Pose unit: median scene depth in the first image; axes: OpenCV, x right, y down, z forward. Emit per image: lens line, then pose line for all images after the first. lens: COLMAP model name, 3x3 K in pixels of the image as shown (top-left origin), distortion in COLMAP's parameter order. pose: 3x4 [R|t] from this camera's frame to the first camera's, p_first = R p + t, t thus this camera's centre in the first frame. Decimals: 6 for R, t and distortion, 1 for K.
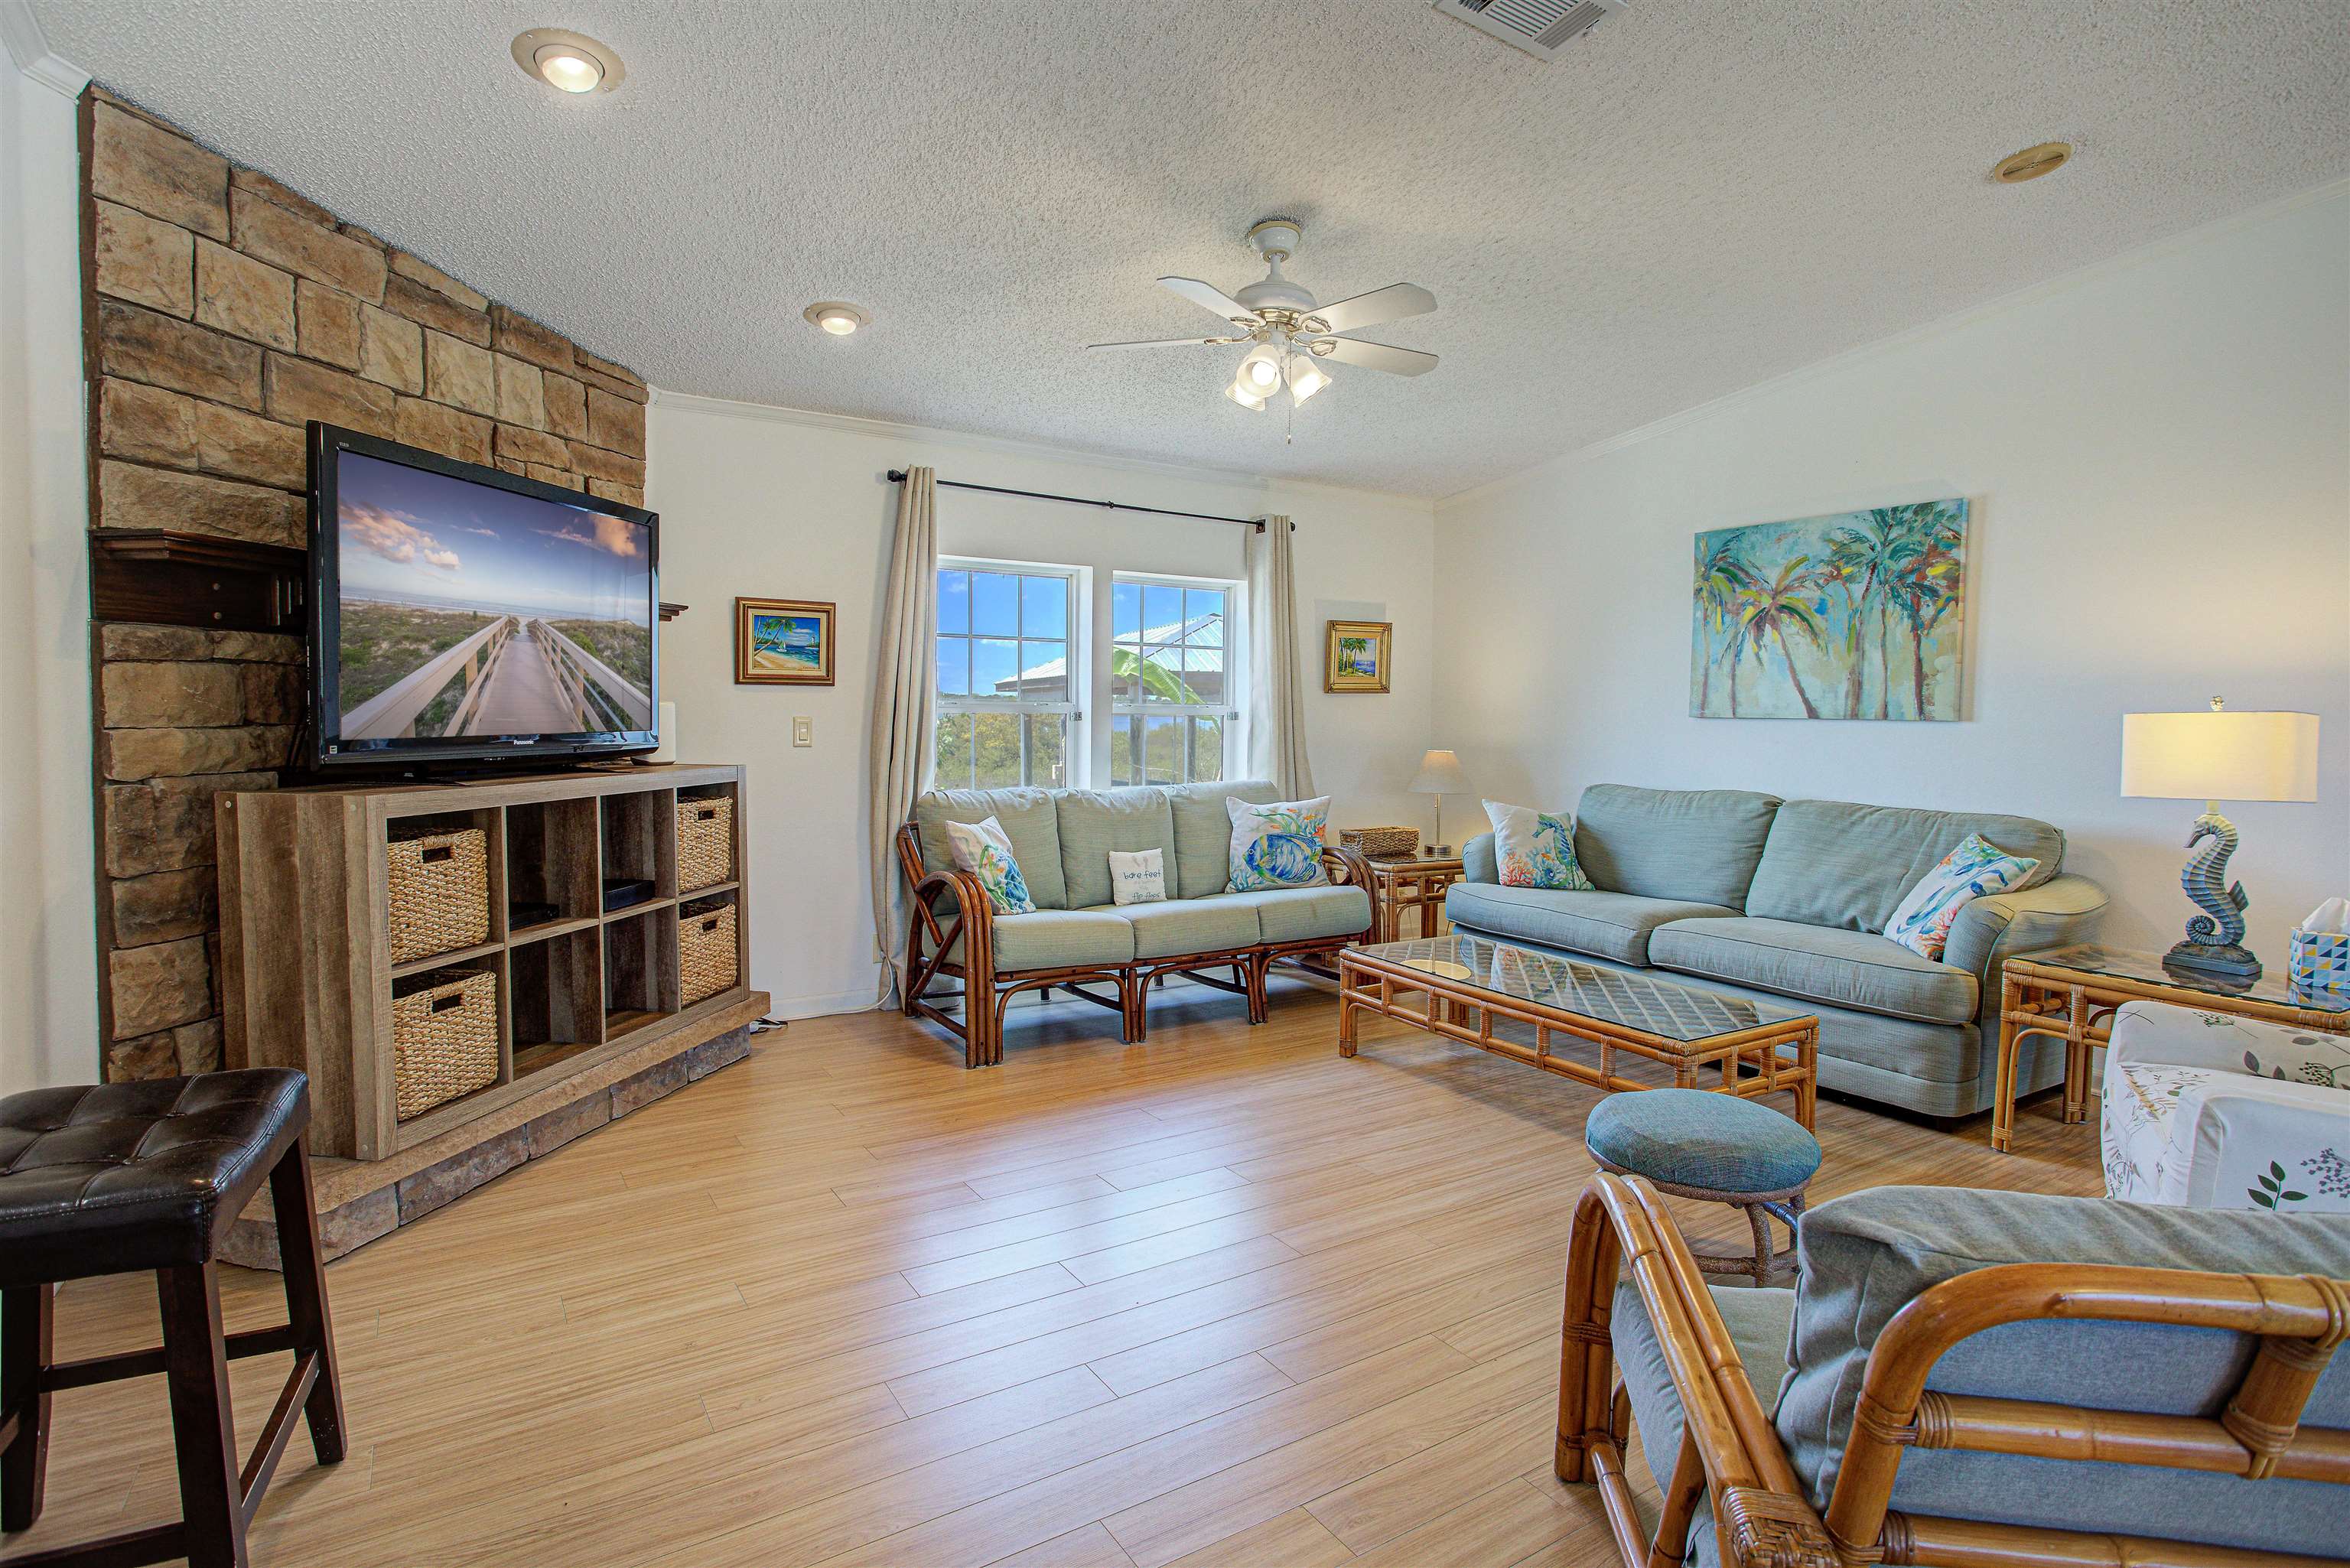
lens RADIAL K [[1182.0, 0, 1176.7], [0, 1182.0, 780.3], [0, 0, 1]] dist [-0.020542, 0.005216]
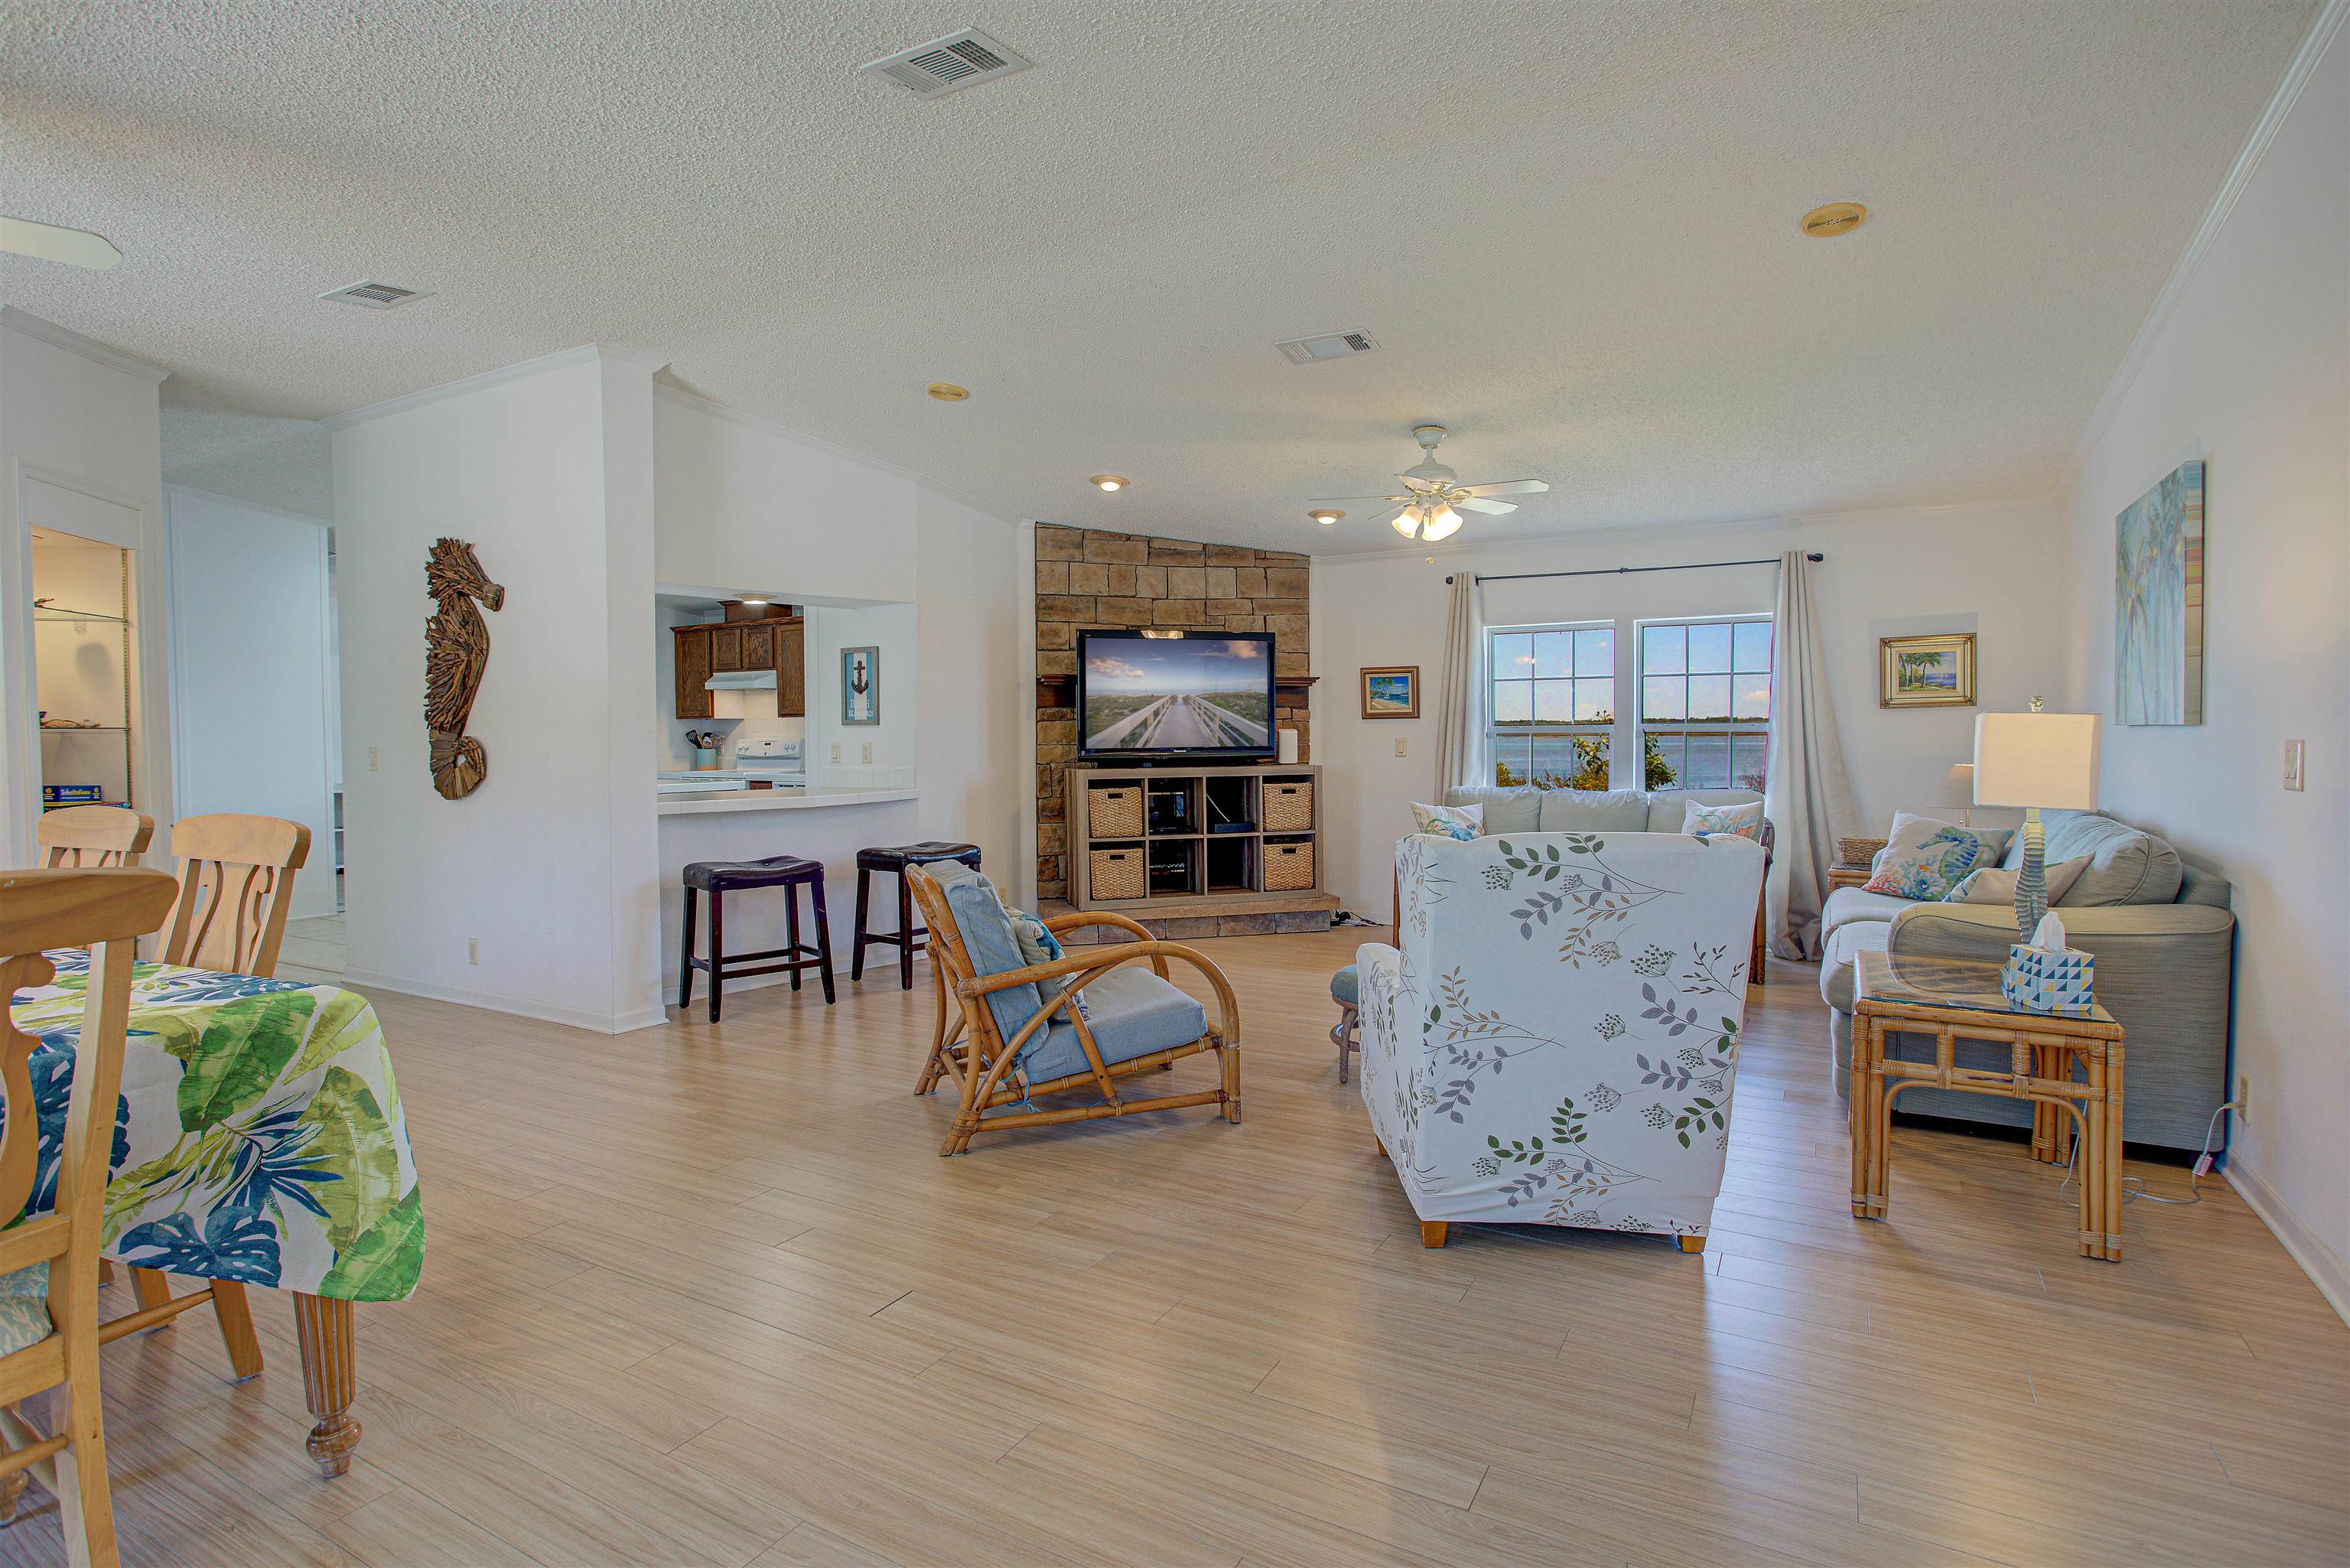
lens RADIAL K [[1182.0, 0, 1163.9], [0, 1182.0, 782.8], [0, 0, 1]] dist [-0.020542, 0.005216]
pose [[0.464687, 0.020171, -0.885245, 1.387143], [-0.037551, 0.999290, 0.003058, 0.021303], [0.884678, 0.031821, 0.465115, -0.052649]]
